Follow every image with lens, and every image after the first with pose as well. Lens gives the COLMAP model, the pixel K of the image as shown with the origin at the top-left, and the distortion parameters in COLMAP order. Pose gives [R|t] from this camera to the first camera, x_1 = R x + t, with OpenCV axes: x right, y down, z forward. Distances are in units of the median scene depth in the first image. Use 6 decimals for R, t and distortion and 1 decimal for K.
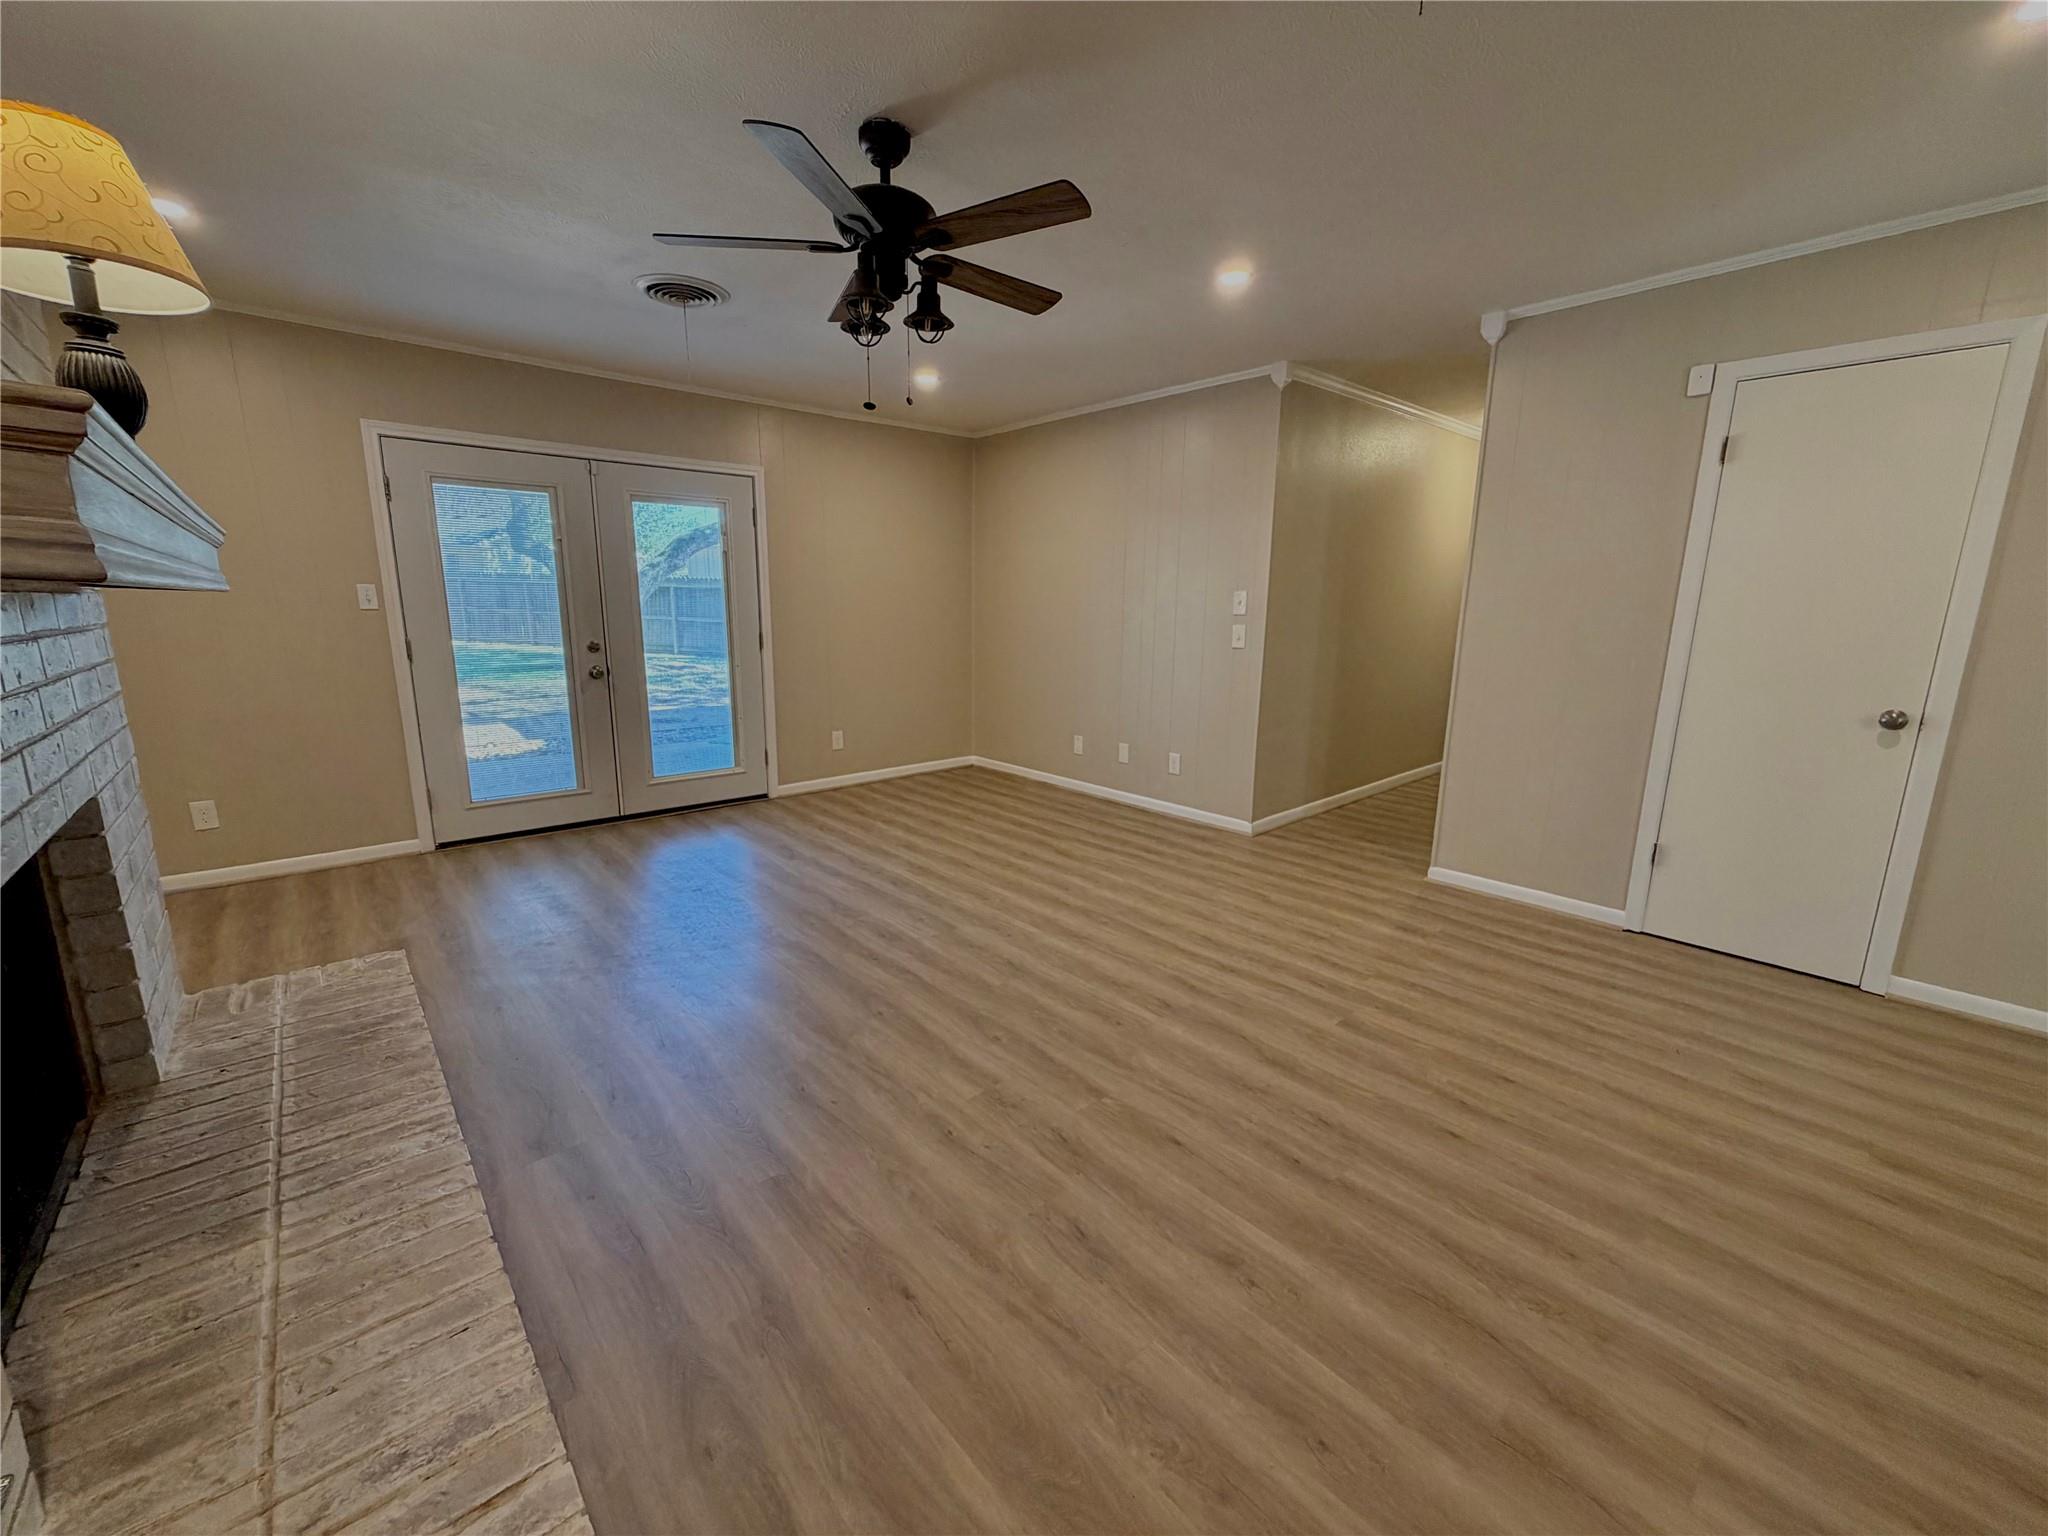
lens RADIAL K [[815.0, 0, 1019.4], [0, 815.0, 767.2], [0, 0, 1]] dist [-0.000249, 0.000064]
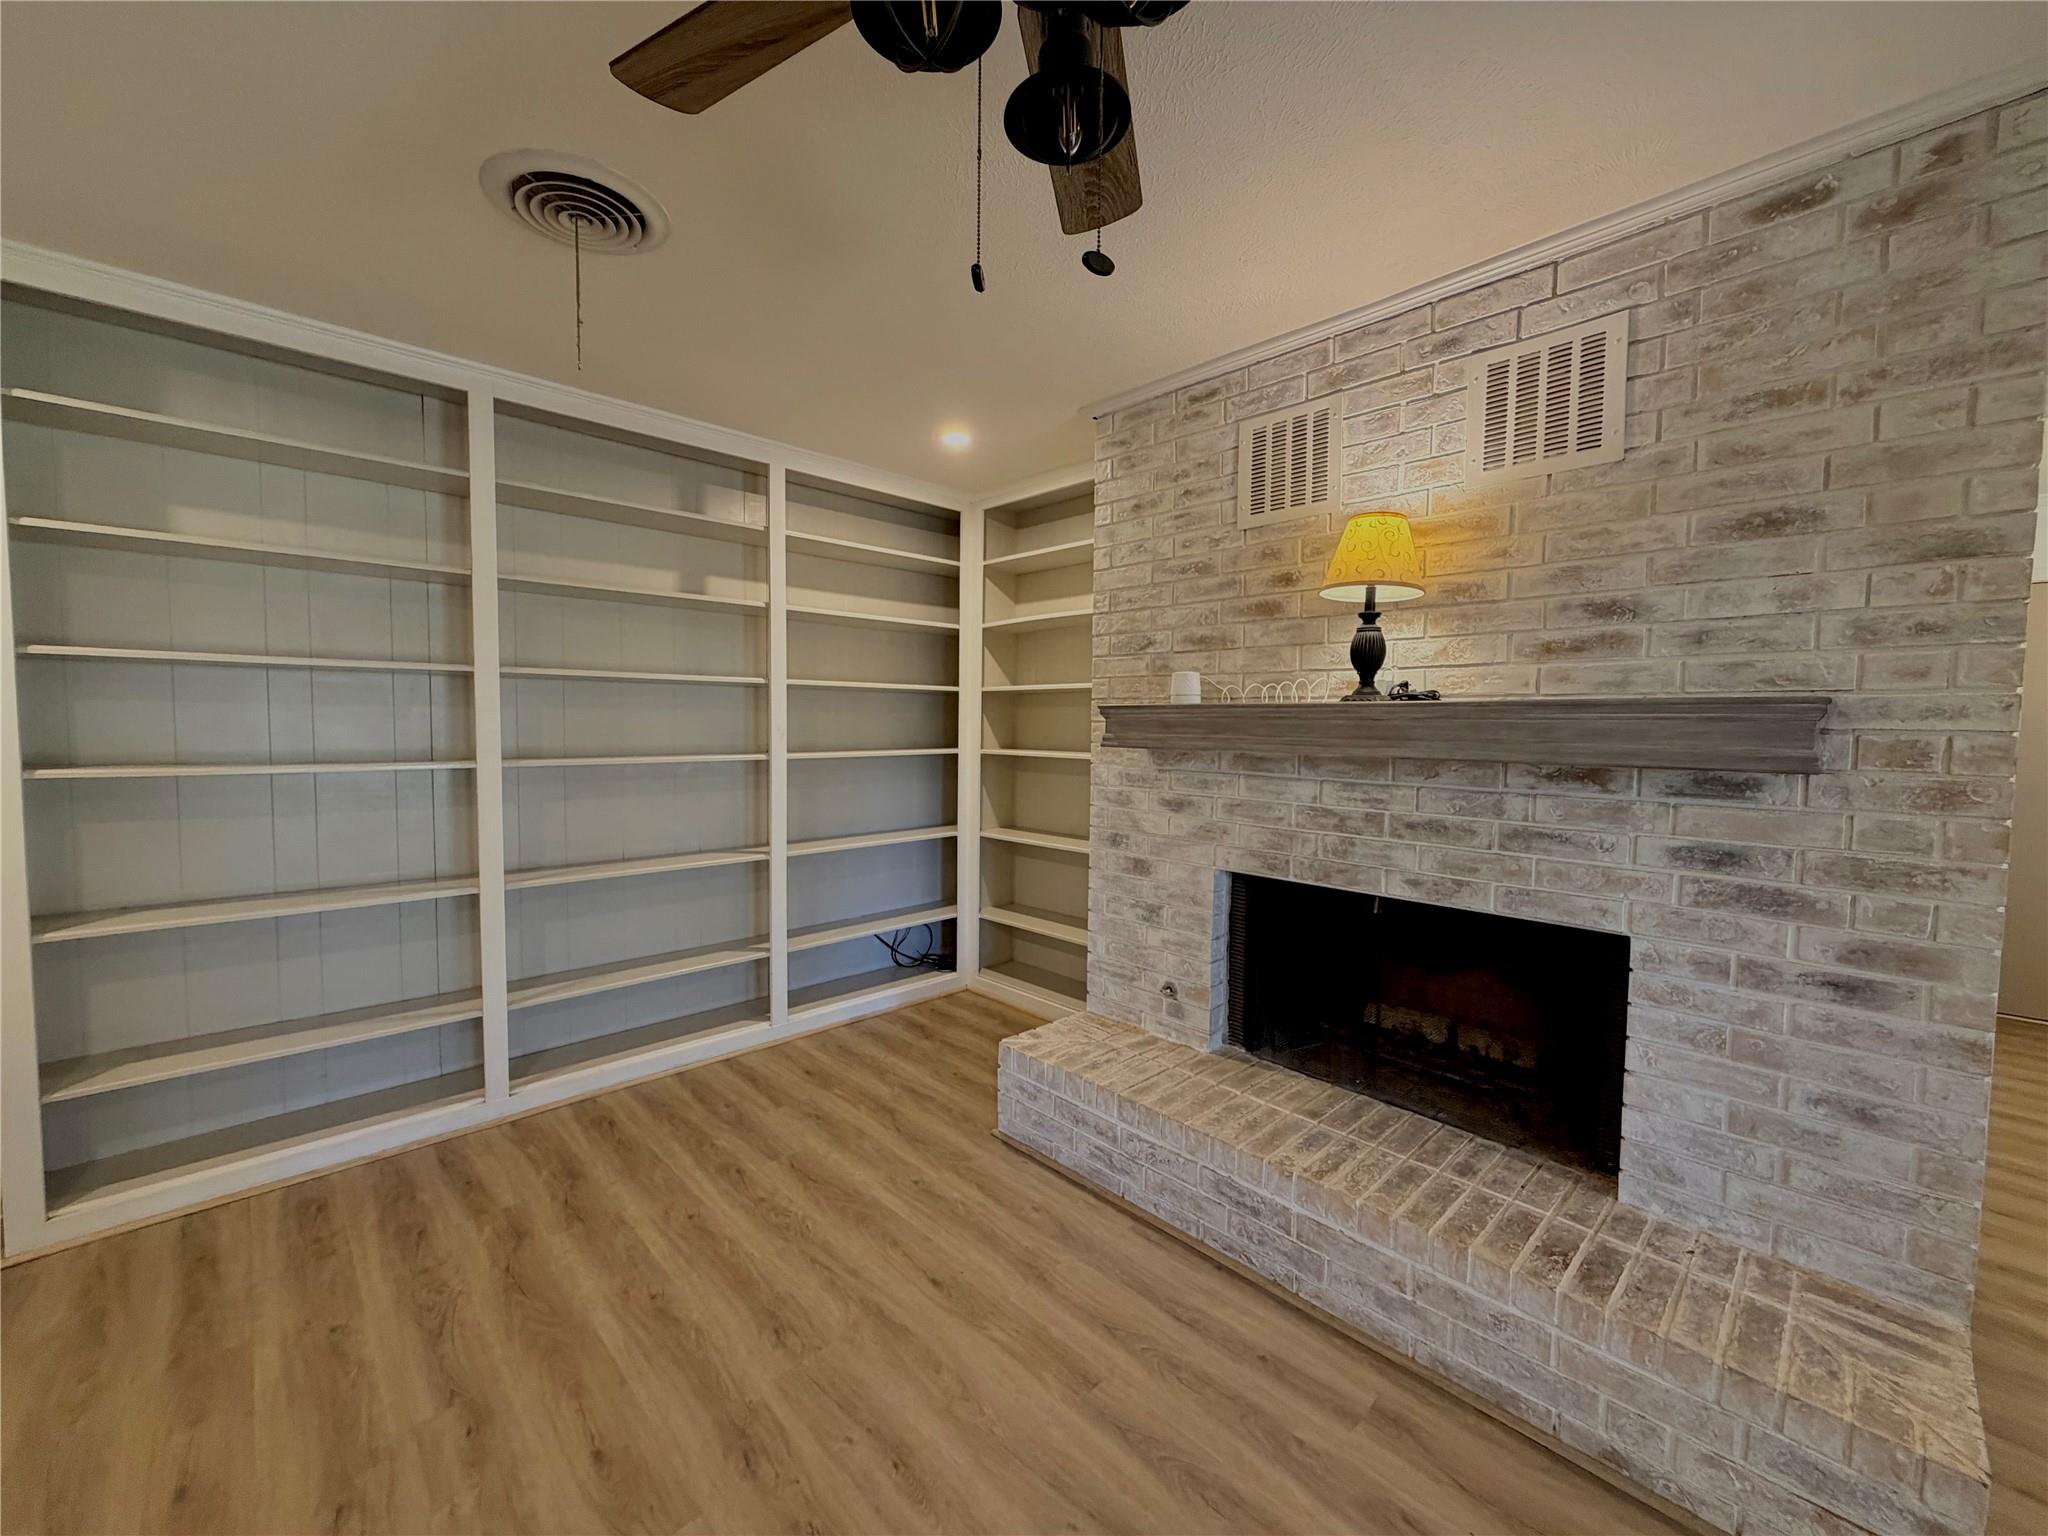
lens RADIAL K [[815.0, 0, 1019.4], [0, 815.0, 767.2], [0, 0, 1]] dist [-0.000249, 0.000064]
pose [[-0.999073, -0.016659, -0.039691, -0.084403], [-0.026147, 0.967338, 0.252139, -0.193554], [0.034194, 0.252944, -0.966877, 0.837339]]
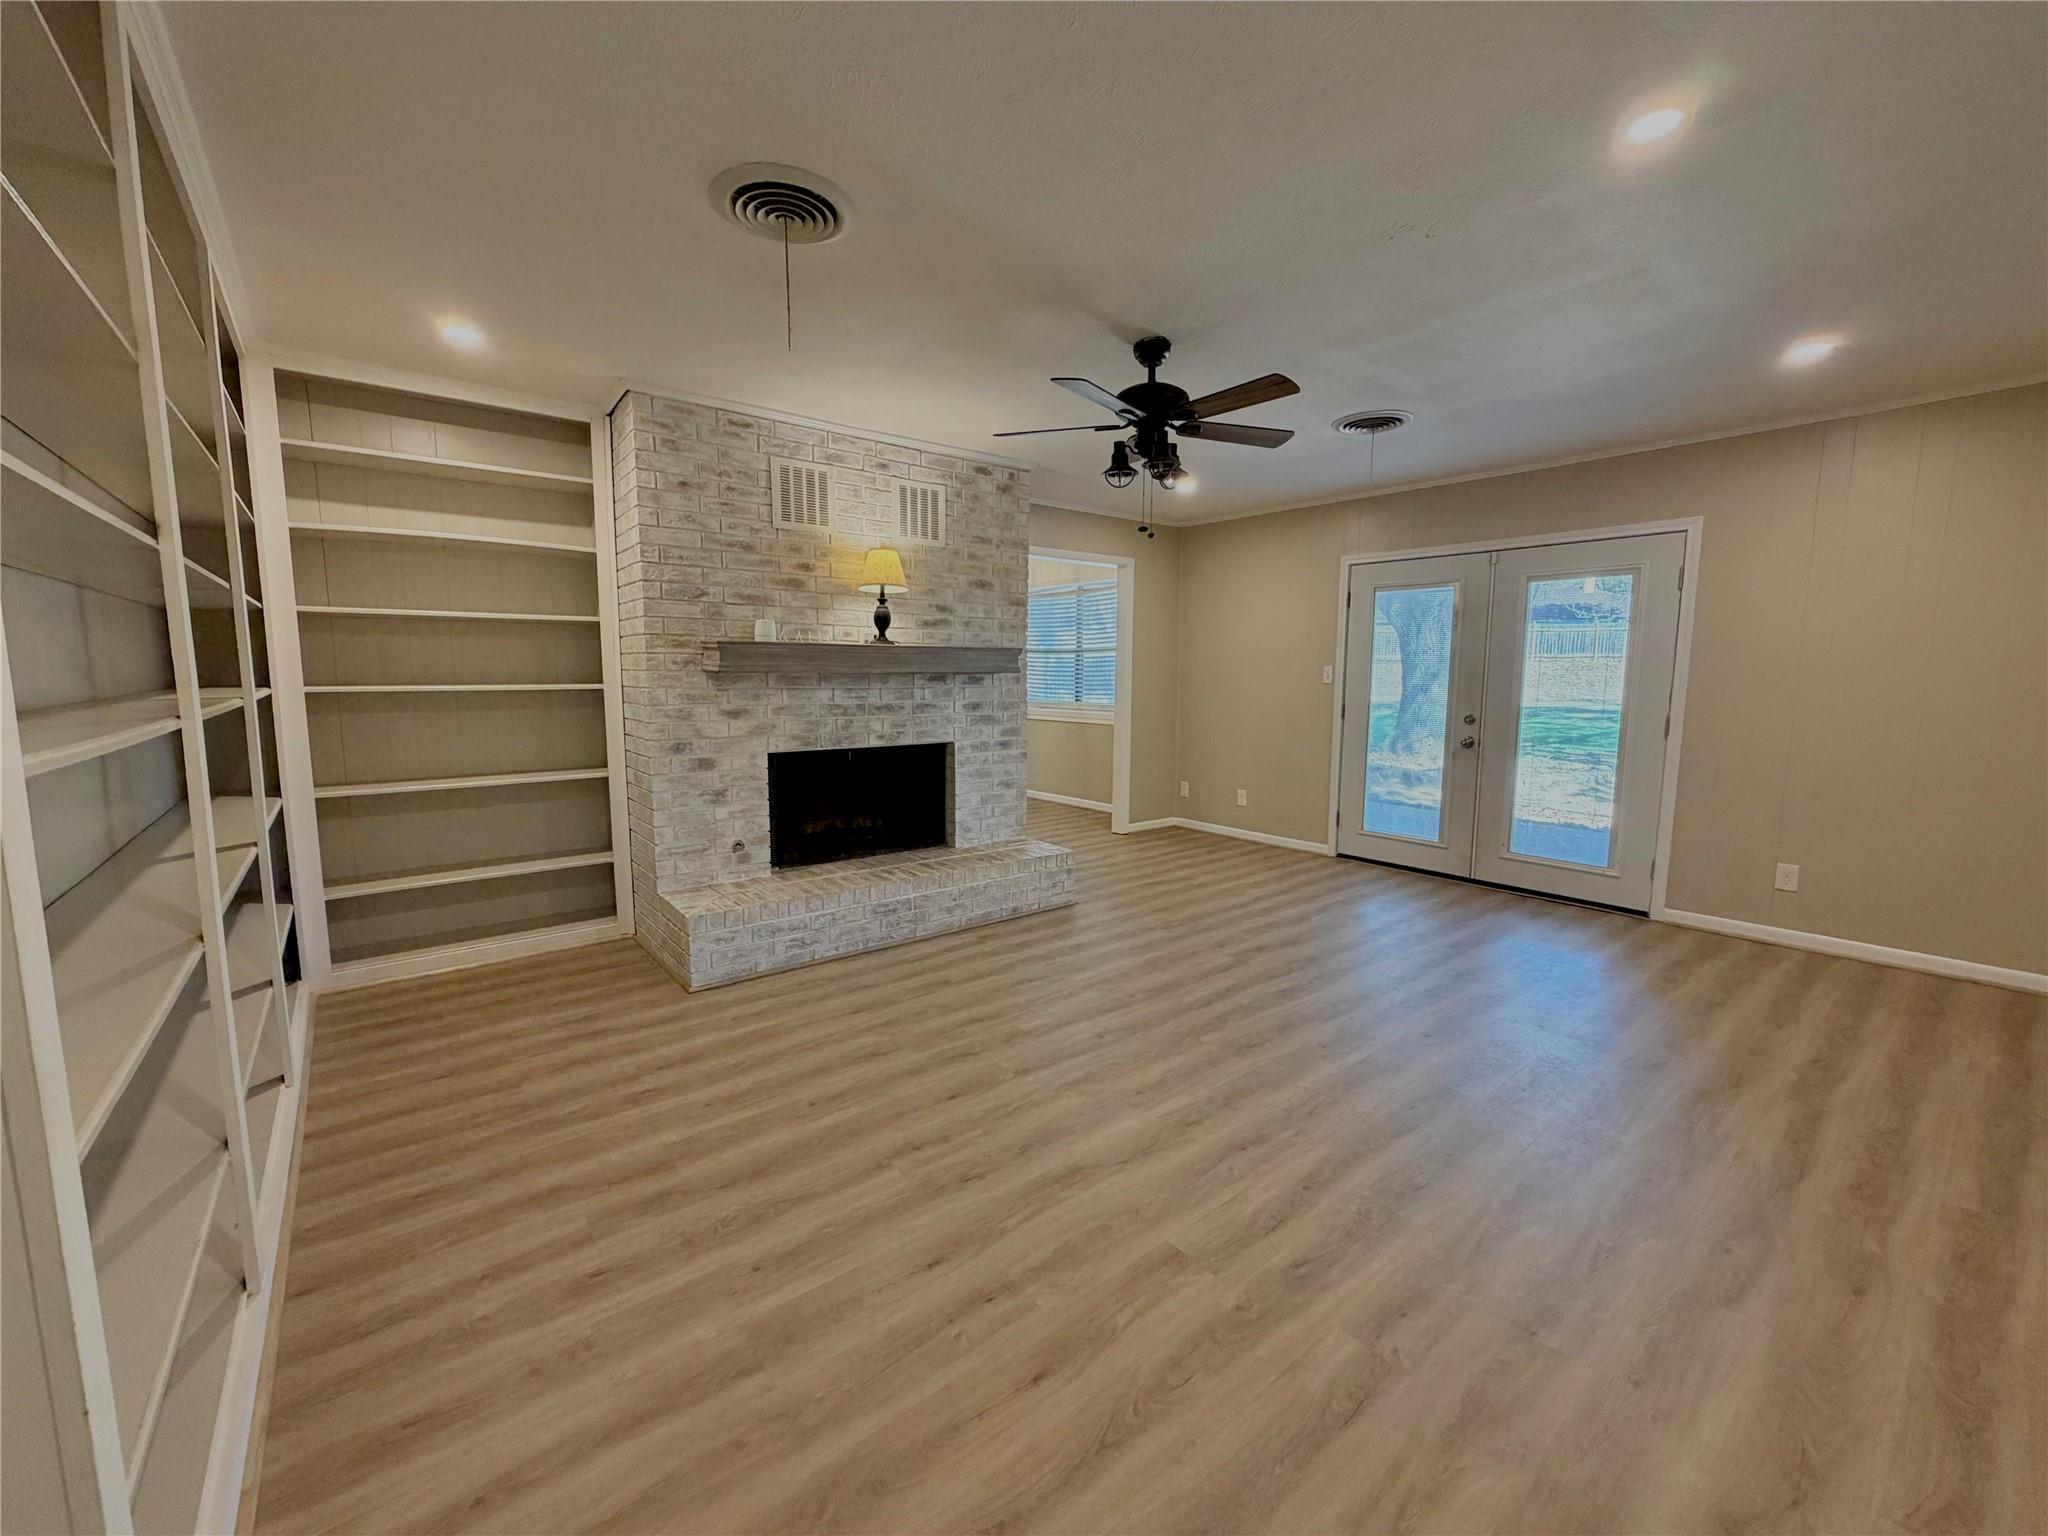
lens RADIAL K [[815.0, 0, 1019.4], [0, 815.0, 767.2], [0, 0, 1]] dist [-0.000249, 0.000064]
pose [[-0.046439, 0.109526, -0.992899, 0.732285], [-0.202630, 0.972273, 0.116728, -0.109056], [0.978154, 0.206612, -0.022958, 0.539561]]
